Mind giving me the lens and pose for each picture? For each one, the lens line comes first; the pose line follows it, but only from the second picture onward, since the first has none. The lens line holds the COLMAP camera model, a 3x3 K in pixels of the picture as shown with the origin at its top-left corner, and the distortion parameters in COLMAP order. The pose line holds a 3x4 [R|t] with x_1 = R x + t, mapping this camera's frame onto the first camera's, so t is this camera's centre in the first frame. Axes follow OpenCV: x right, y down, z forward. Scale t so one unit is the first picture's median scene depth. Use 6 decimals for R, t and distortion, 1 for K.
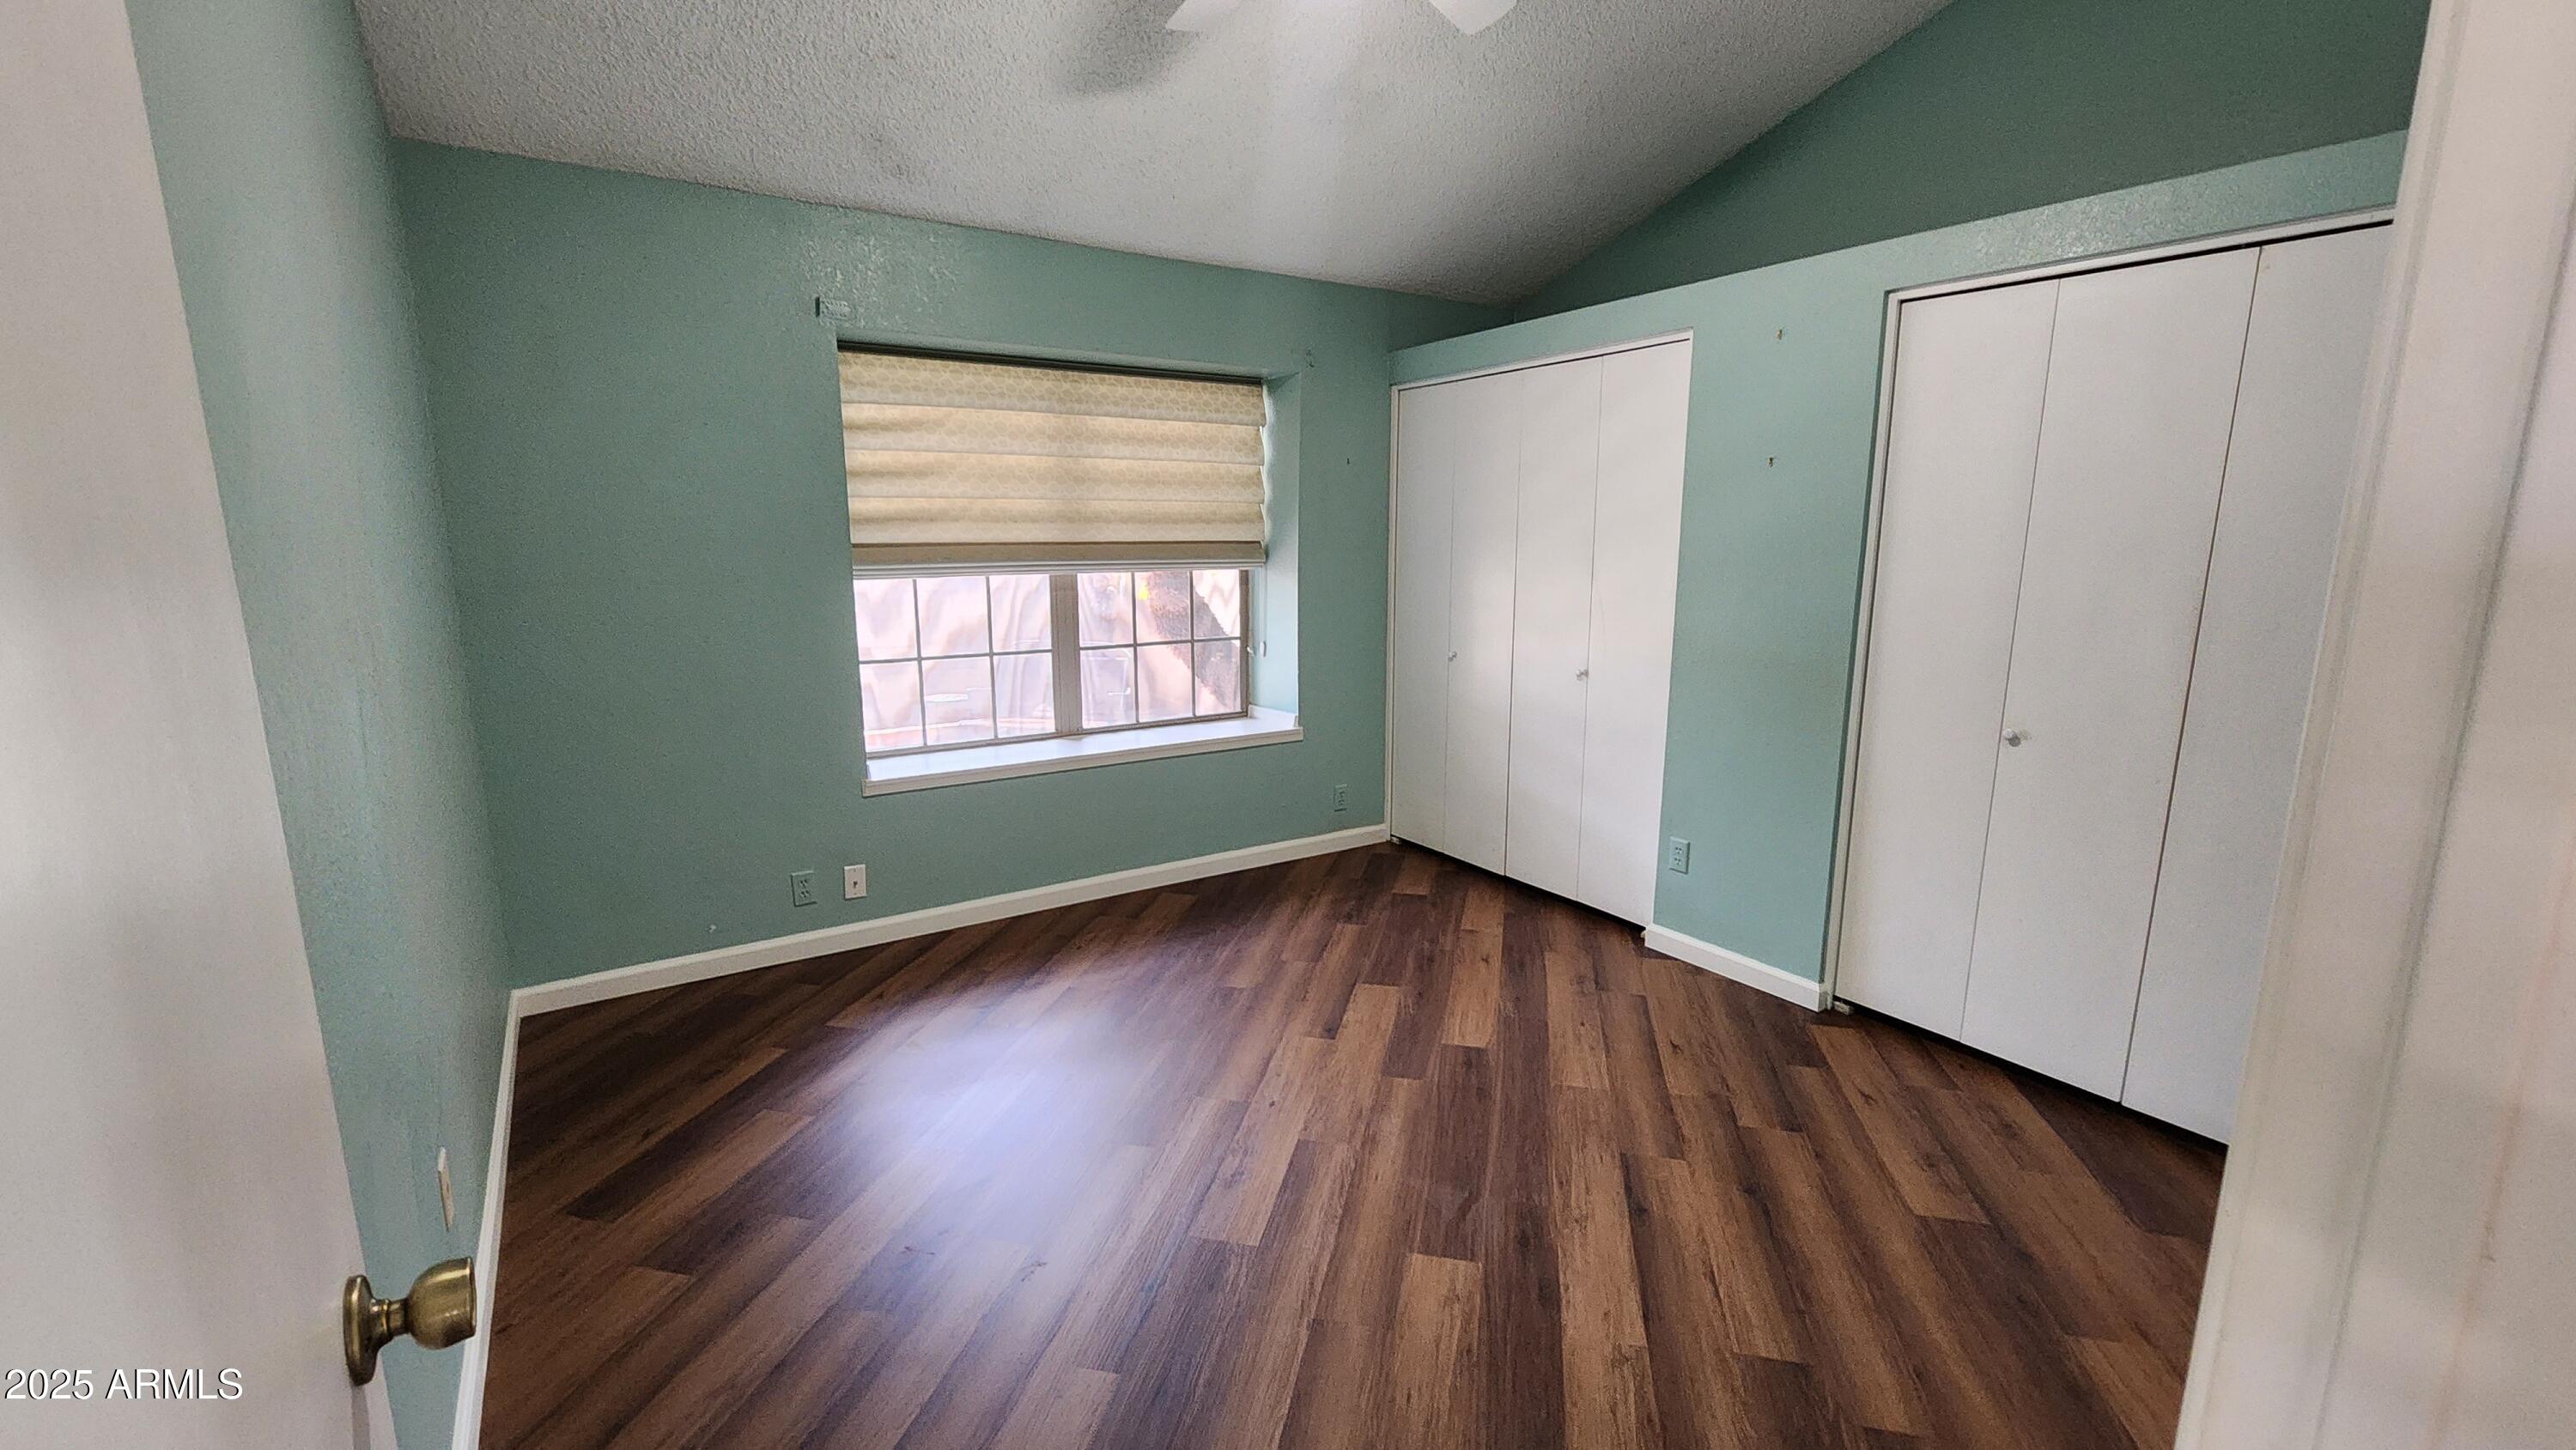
lens RADIAL K [[1063.2, 0, 1287.9], [0, 1063.2, 727.1], [0, 0, 1]] dist [-0.000305, -0.000446]
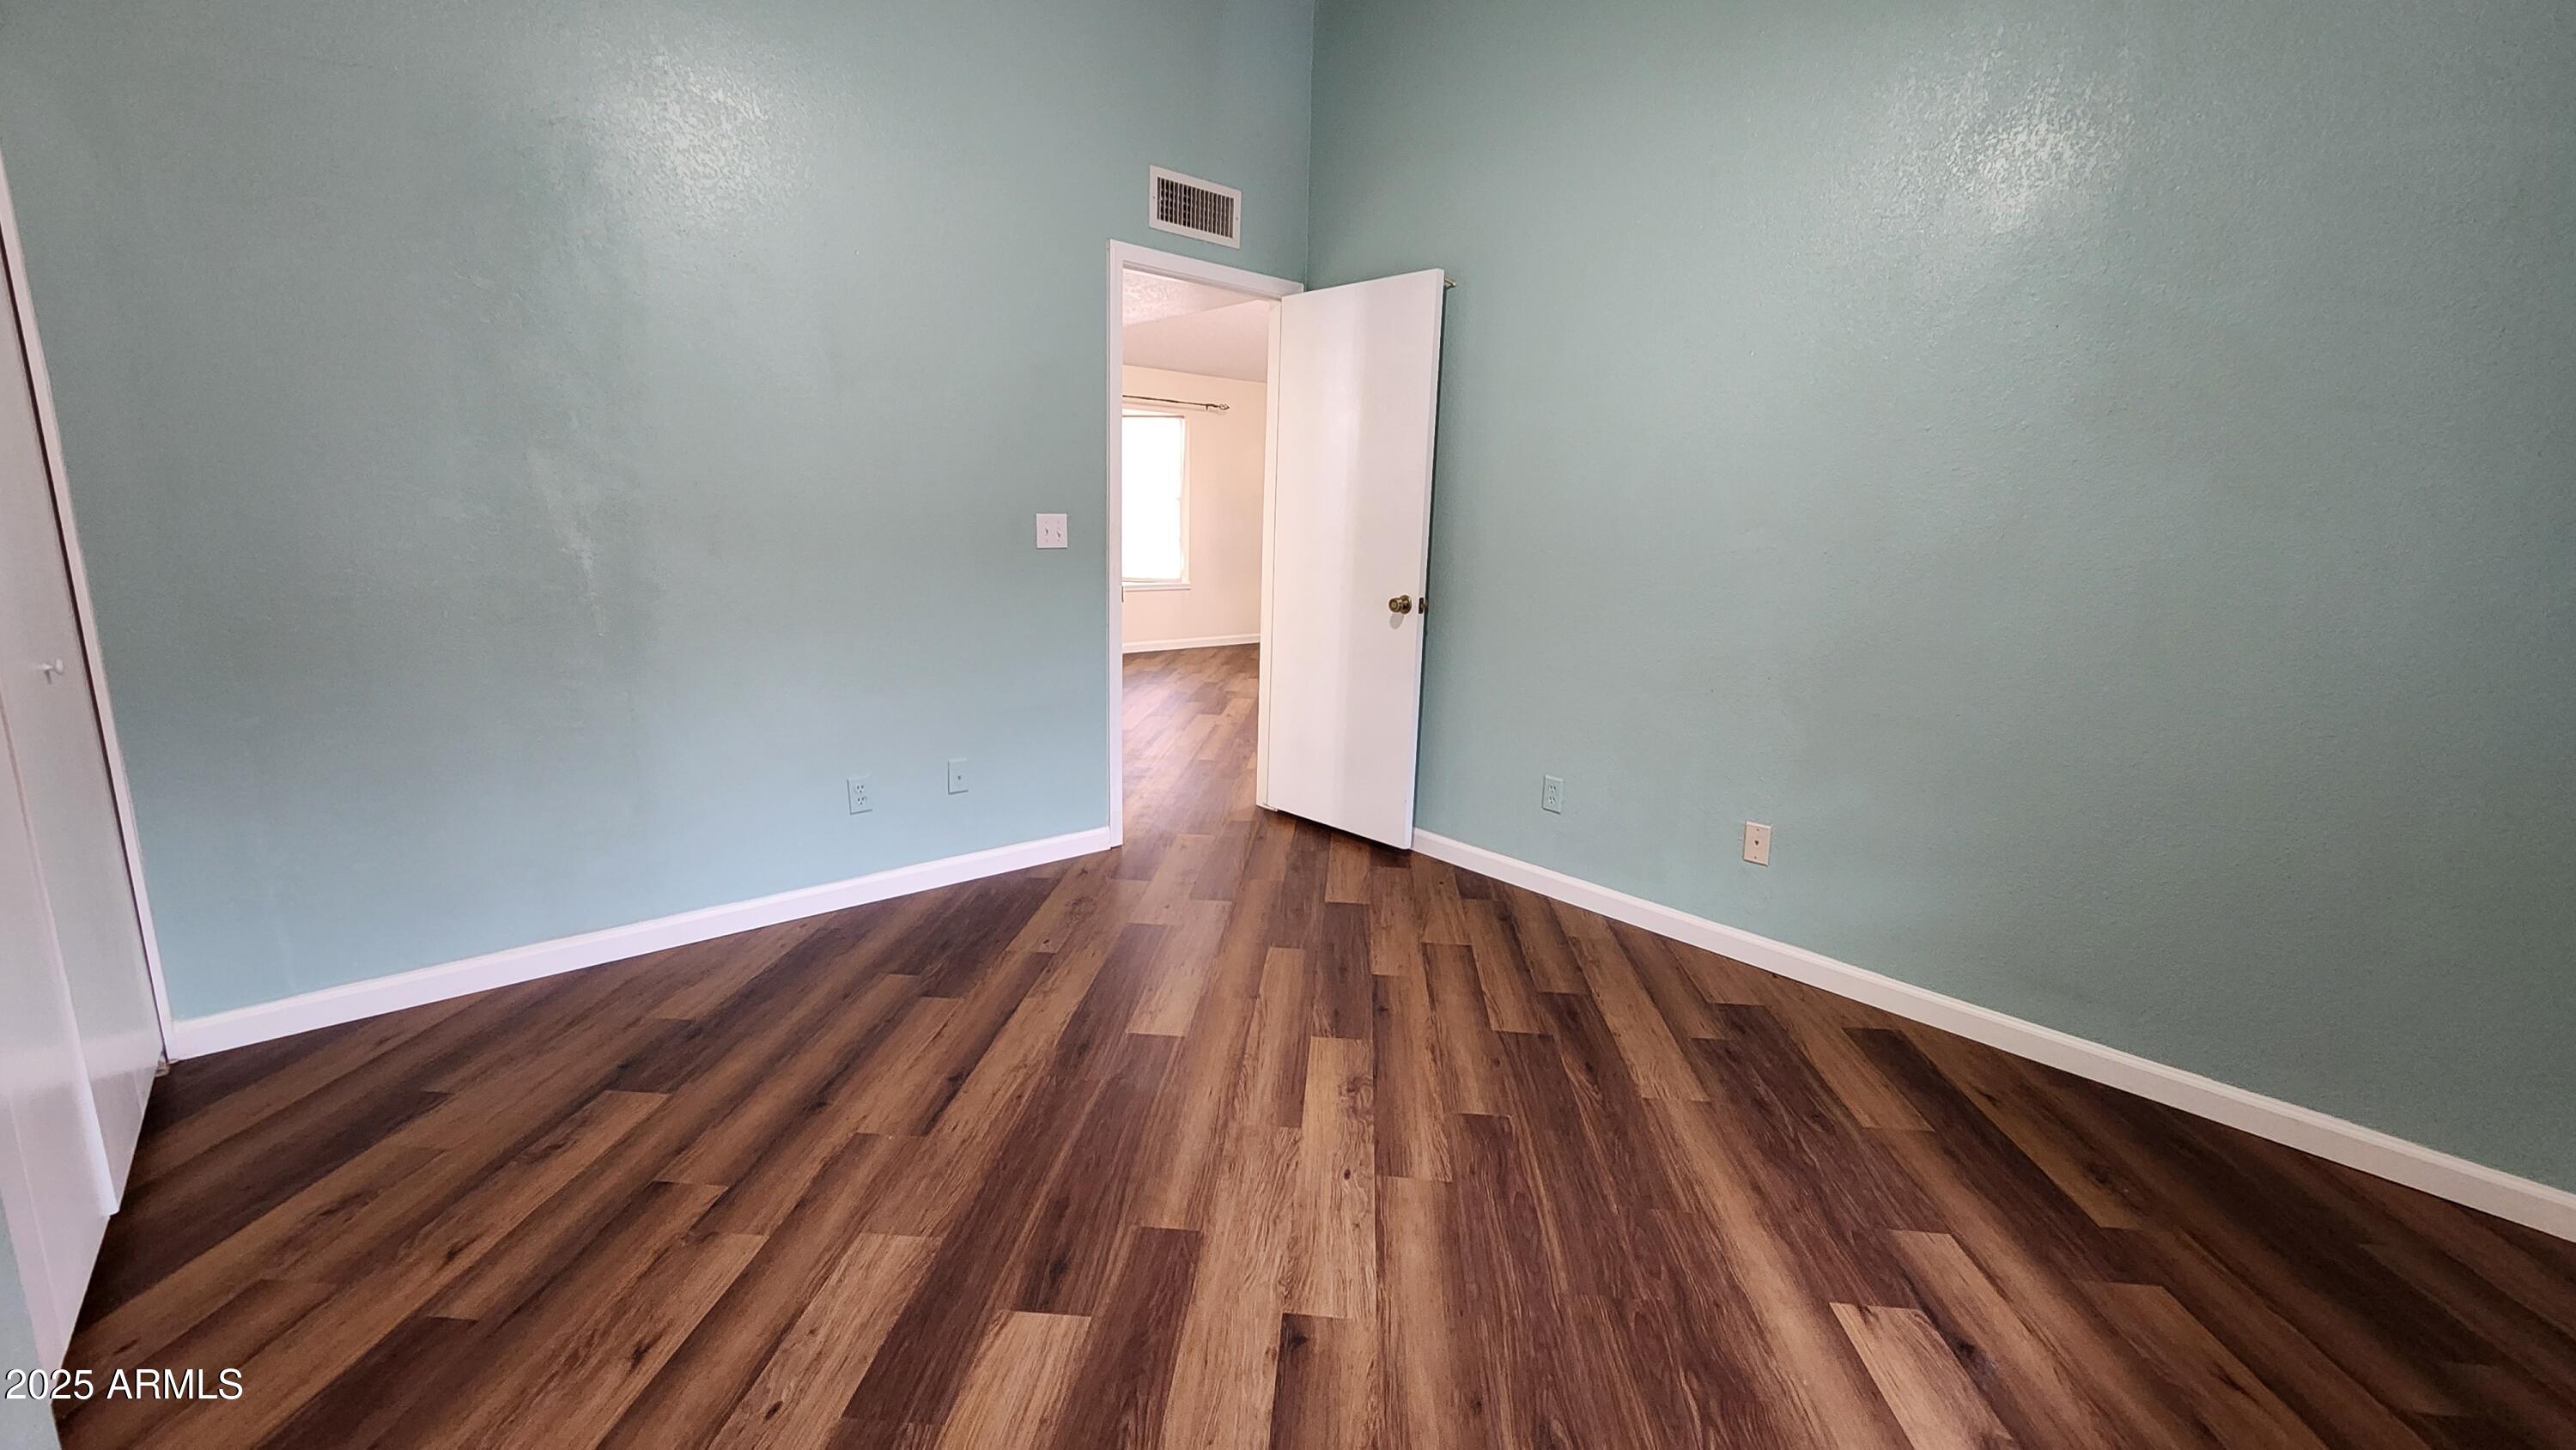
lens RADIAL K [[1063.2, 0, 1287.0], [0, 1063.2, 722.6], [0, 0, 1]] dist [-0.000305, -0.000446]
pose [[-0.989154, 0.000777, -0.146879, 0.144317], [-0.054738, 0.926001, 0.373531, -0.234146], [0.136300, 0.377519, -0.915916, 1.627783]]
